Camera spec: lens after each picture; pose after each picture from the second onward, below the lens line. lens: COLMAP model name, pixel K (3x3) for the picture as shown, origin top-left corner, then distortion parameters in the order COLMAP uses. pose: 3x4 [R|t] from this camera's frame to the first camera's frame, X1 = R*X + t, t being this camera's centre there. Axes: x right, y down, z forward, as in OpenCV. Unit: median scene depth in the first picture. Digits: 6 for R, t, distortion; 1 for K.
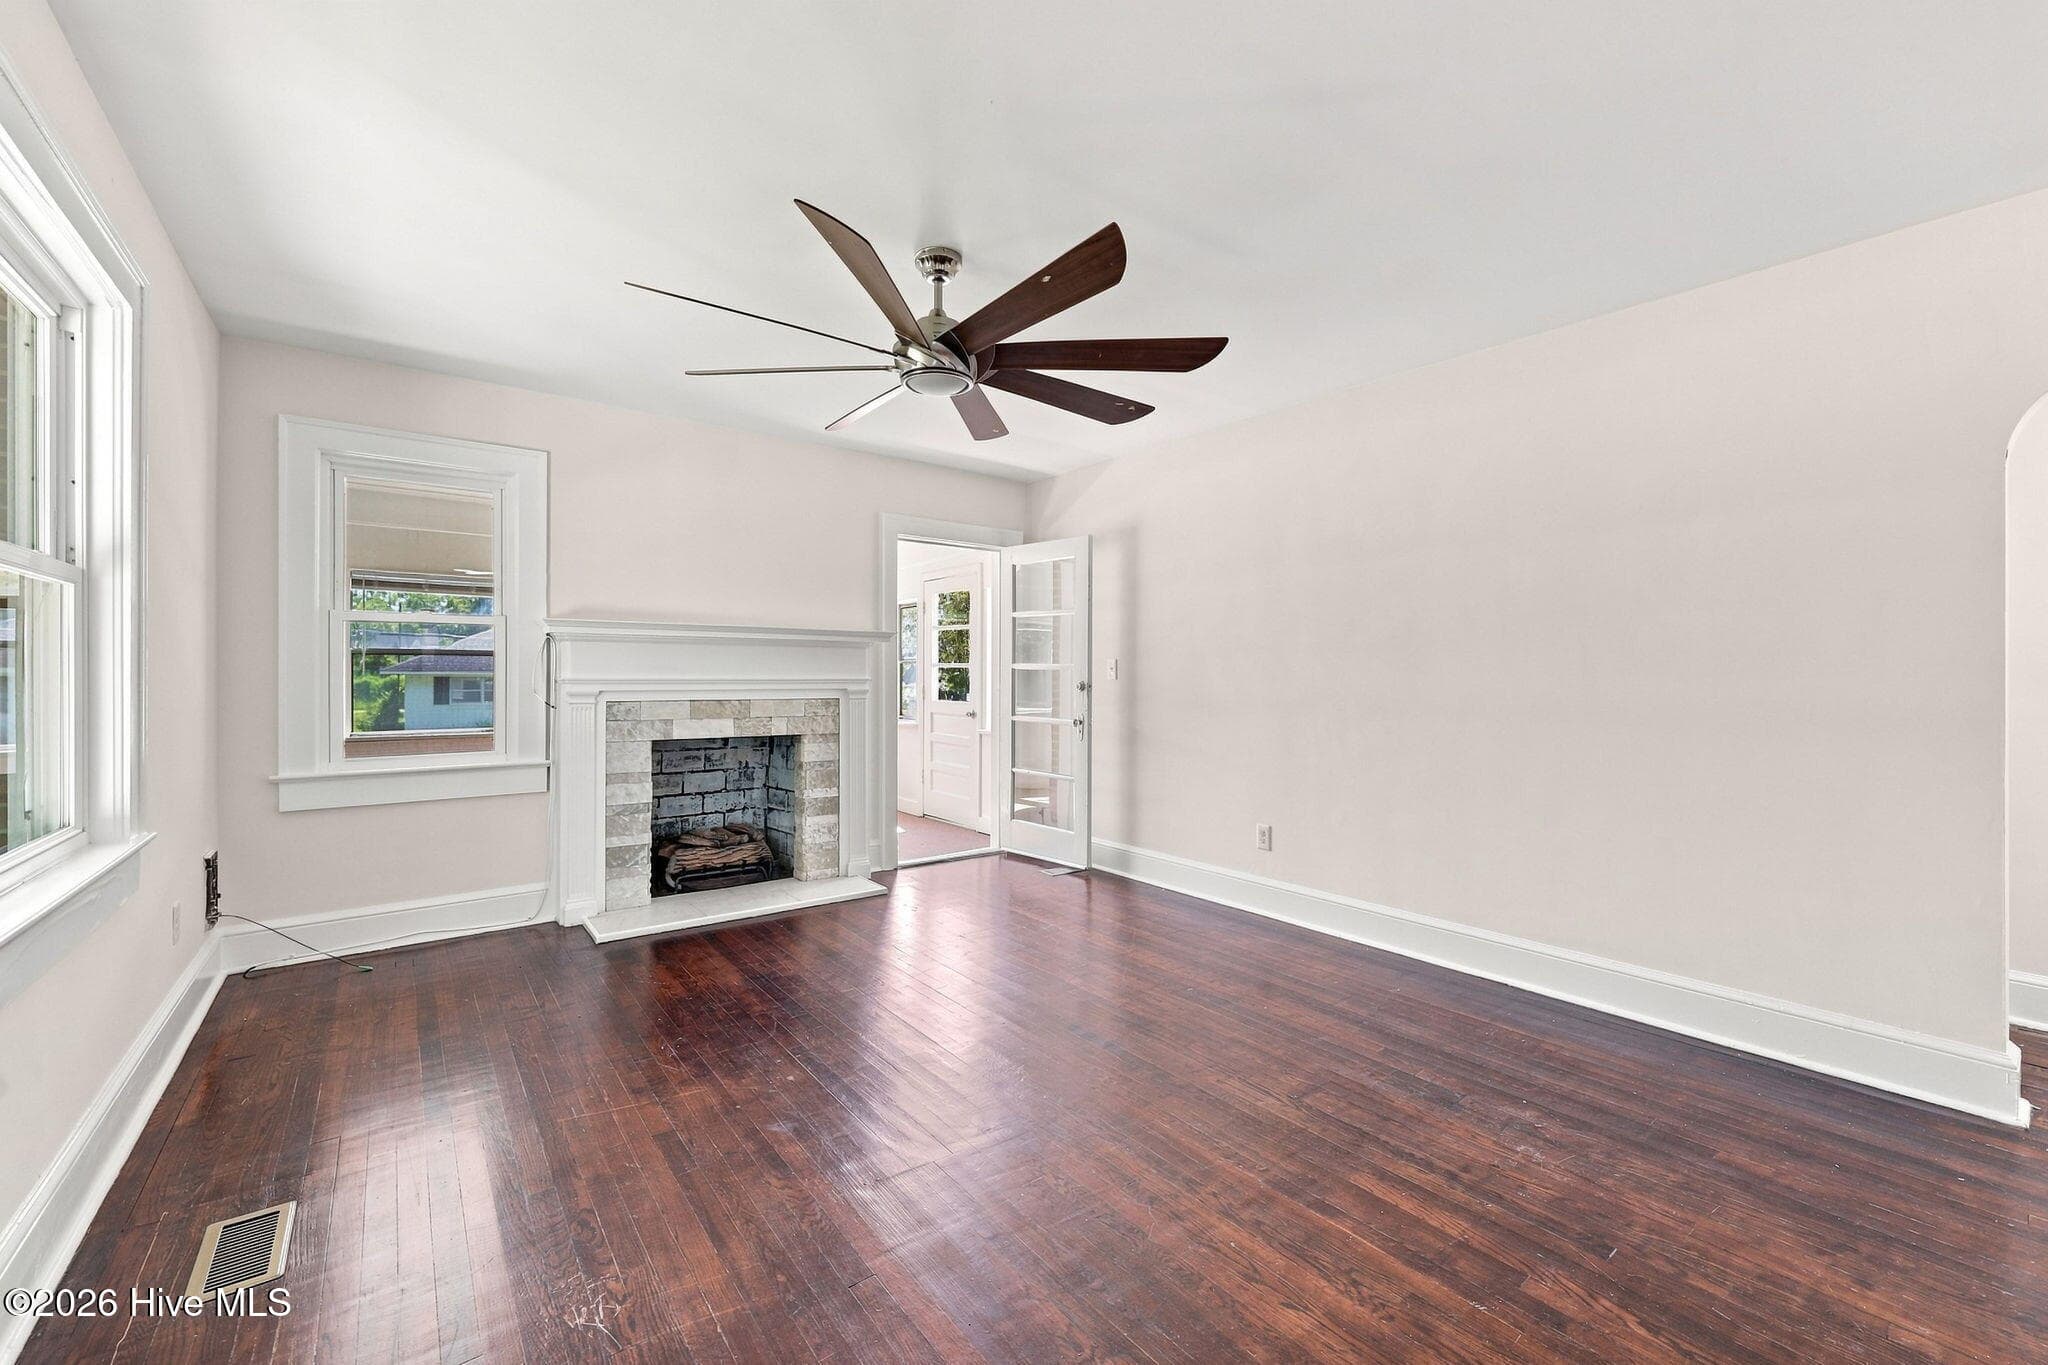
lens RADIAL K [[826.0, 0, 1024.0], [0, 826.0, 682.5], [0, 0, 1]] dist [-0.001338, -0.000088]
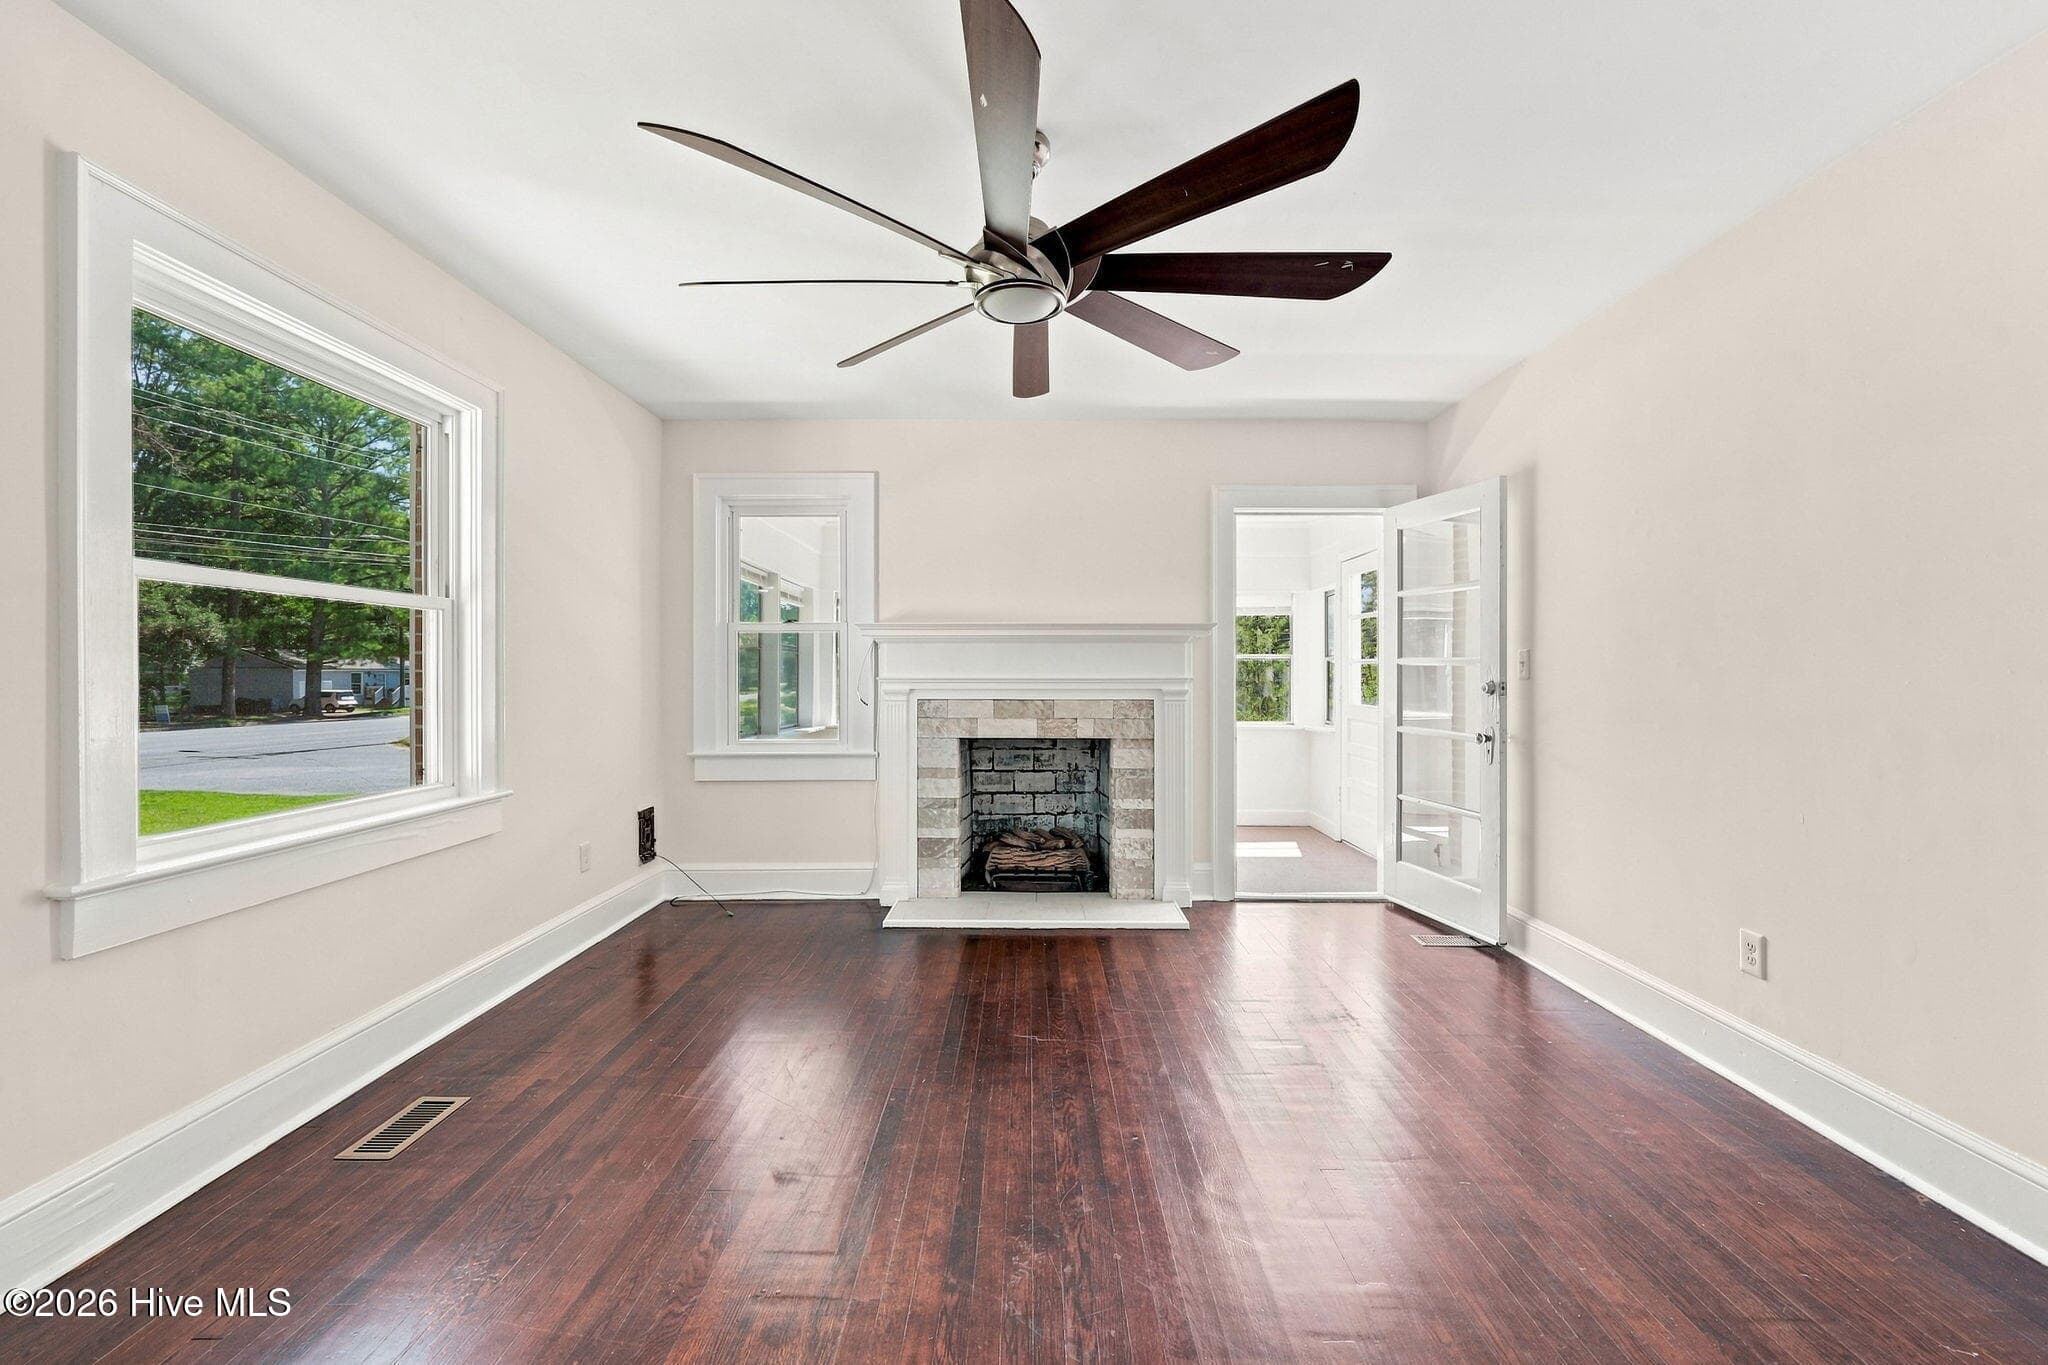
lens RADIAL K [[826.0, 0, 1024.0], [0, 826.0, 682.5], [0, 0, 1]] dist [-0.001338, -0.000088]
pose [[0.789584, 0.002675, -0.613637, 0.218929], [-0.002164, 0.999996, 0.001574, -0.000531], [0.613639, 0.000085, 0.789587, 0.215558]]
